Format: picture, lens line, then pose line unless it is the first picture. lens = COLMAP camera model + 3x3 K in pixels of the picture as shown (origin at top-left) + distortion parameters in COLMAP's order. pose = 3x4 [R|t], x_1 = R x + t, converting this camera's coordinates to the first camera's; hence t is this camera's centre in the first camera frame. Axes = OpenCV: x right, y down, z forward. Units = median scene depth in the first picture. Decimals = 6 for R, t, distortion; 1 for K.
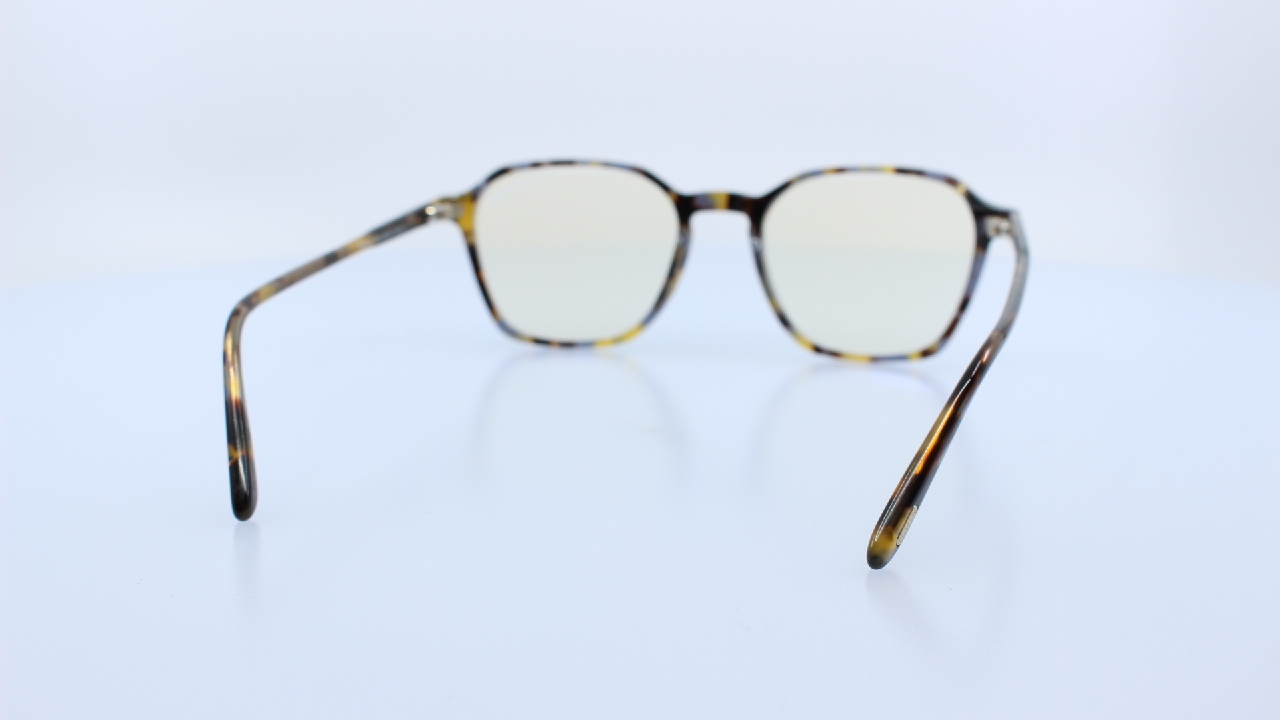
lens RADIAL K [[1612.1, 0, 636.0], [0, 1612.1, 362.1], [0, 0, 1]] dist [-0.095177, 0.000000]
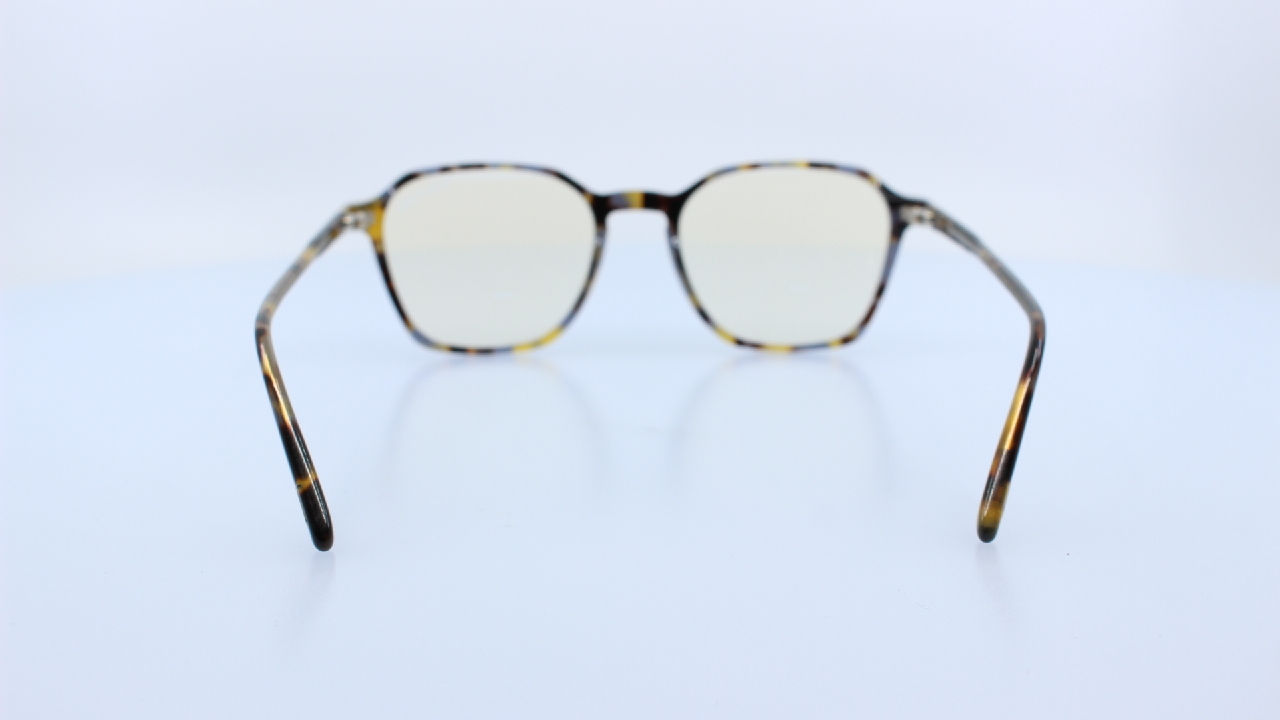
lens RADIAL K [[1612.1, 0, 641.6], [0, 1612.1, 355.4], [0, 0, 1]] dist [-0.095177, 0.000000]
pose [[0.966077, -0.054571, 0.252421, -0.203089], [0.056038, 0.998428, 0.001380, -0.004330], [-0.252100, 0.012812, 0.967617, 0.026669]]
